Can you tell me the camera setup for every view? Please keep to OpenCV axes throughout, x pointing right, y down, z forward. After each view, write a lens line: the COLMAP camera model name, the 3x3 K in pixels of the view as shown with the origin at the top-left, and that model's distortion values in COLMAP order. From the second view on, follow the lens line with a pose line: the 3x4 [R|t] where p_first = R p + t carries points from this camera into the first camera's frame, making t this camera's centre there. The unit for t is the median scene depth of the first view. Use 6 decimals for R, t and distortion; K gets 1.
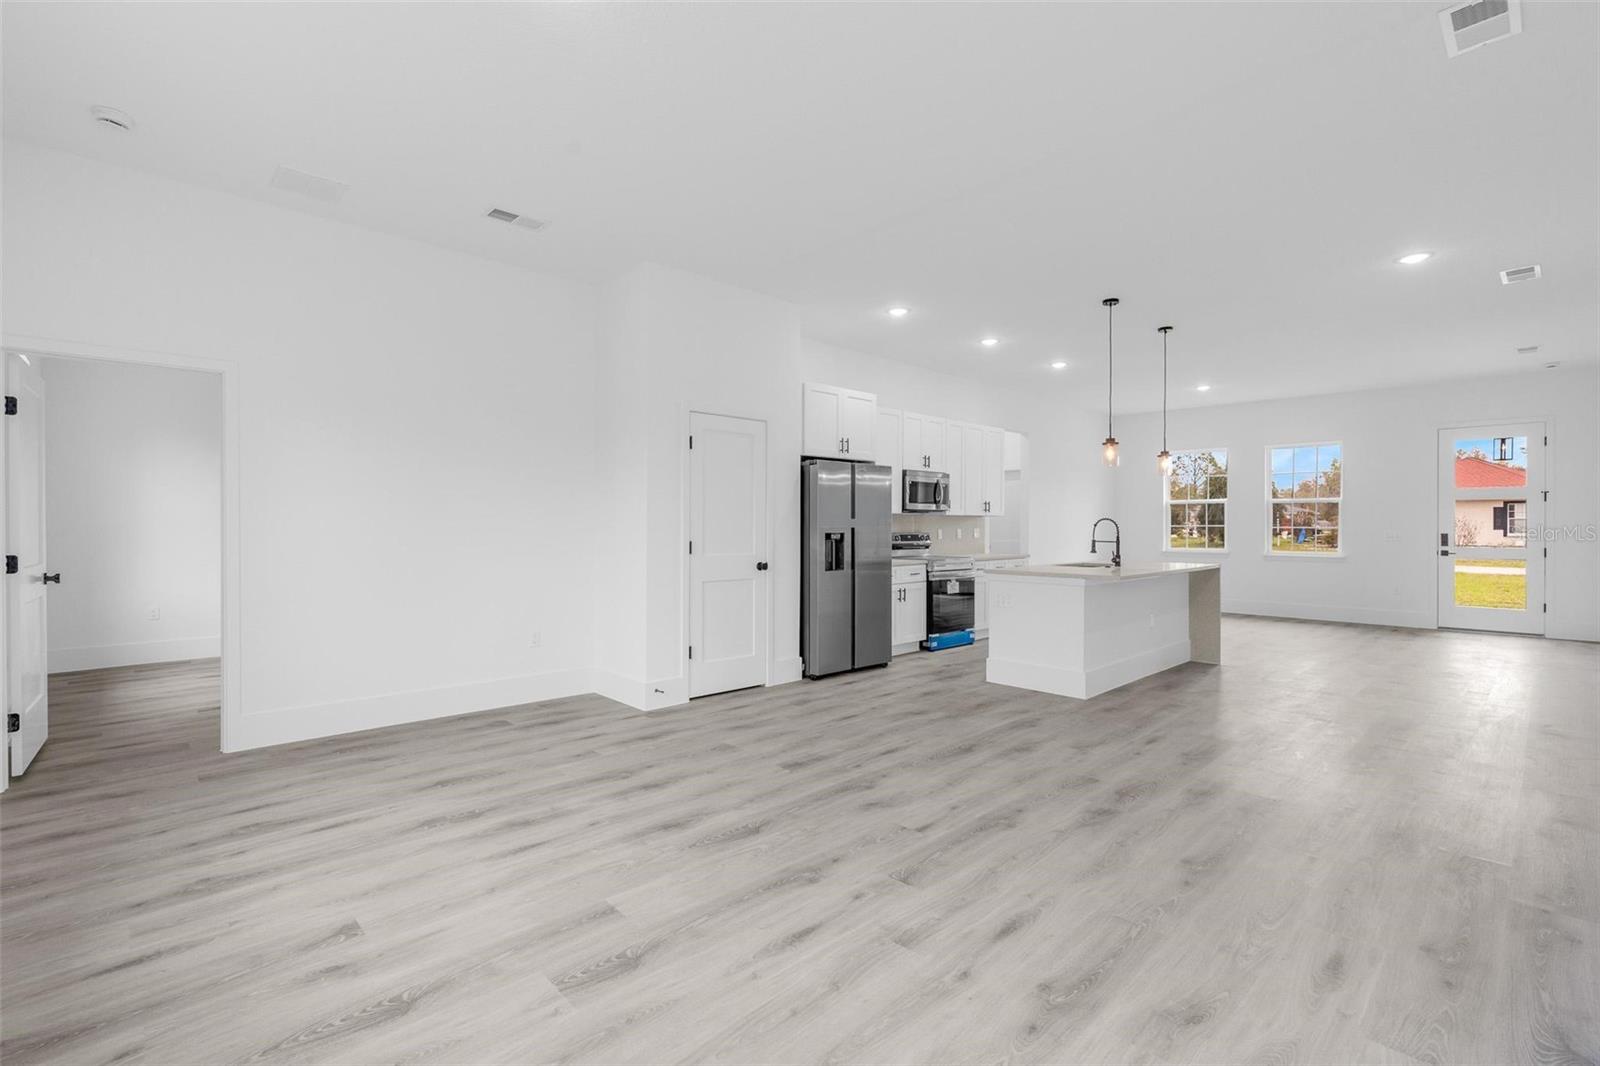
lens RADIAL K [[723.3, 0, 785.6], [0, 723.3, 527.9], [0, 0, 1]] dist [-0.012608, 0.004038]
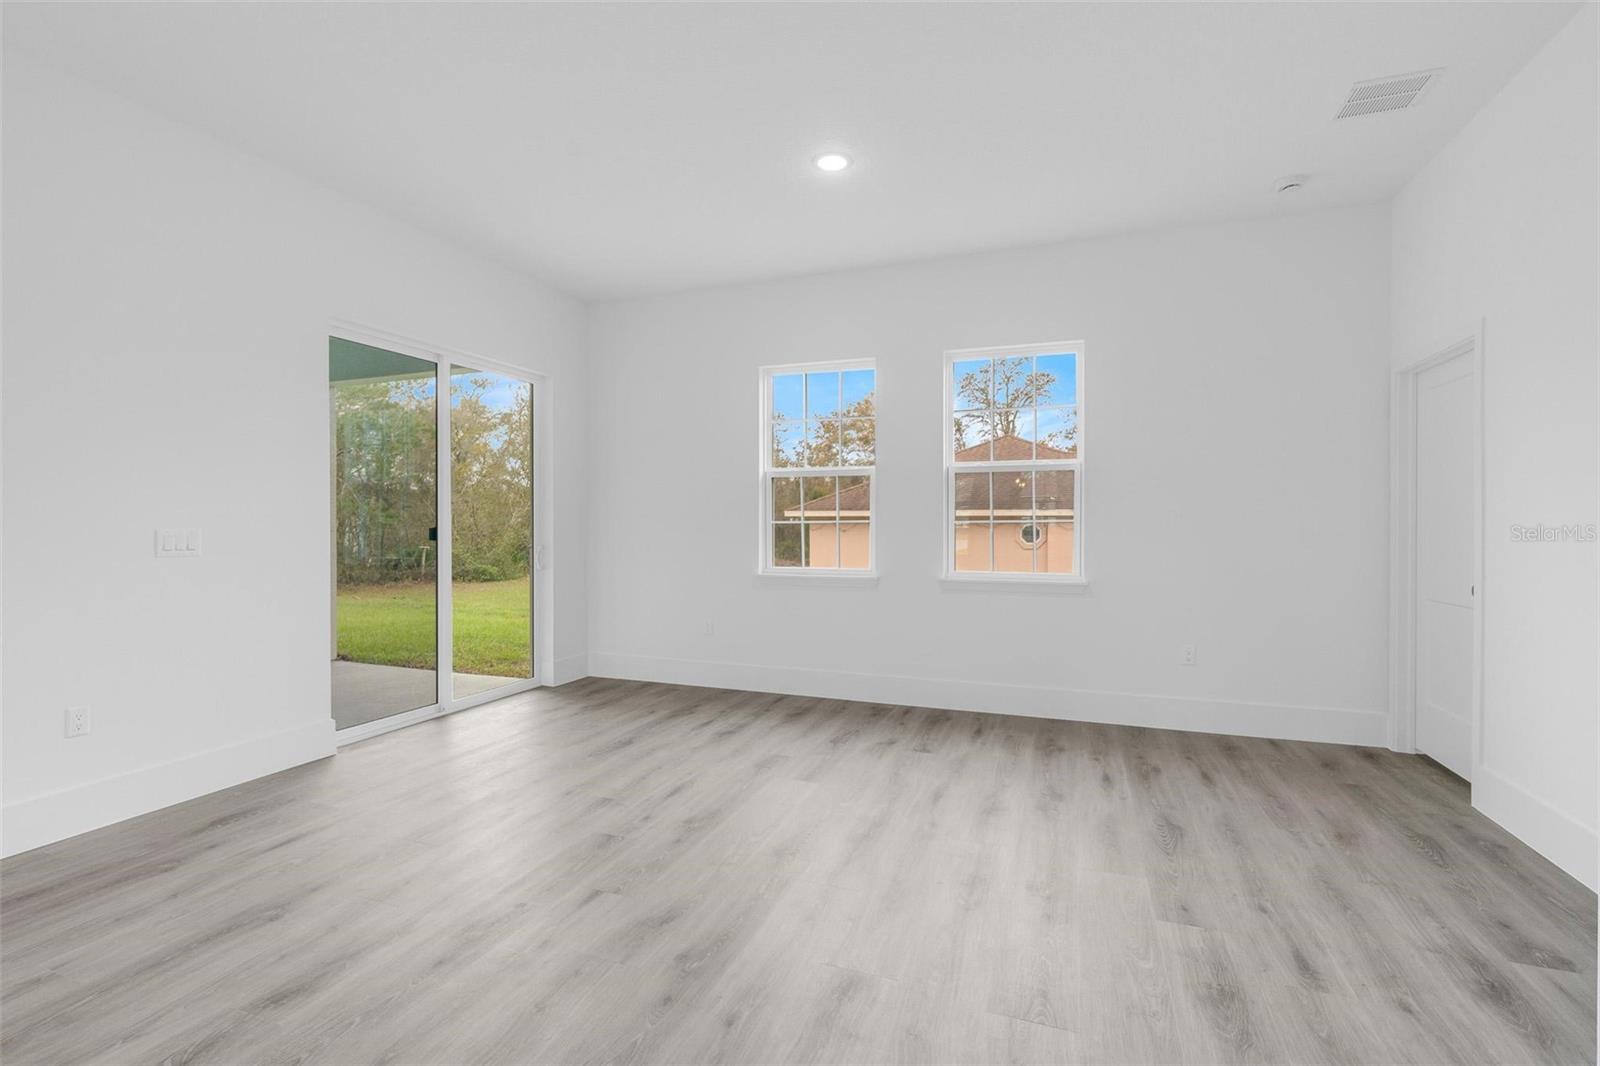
lens RADIAL K [[723.3, 0, 802.3], [0, 723.3, 533.1], [0, 0, 1]] dist [-0.012608, 0.004038]
pose [[-0.895375, 0.002636, -0.445305, 0.169826], [-0.003574, 0.999908, 0.013105, -0.000767], [0.445298, 0.013325, -0.895283, 0.914437]]
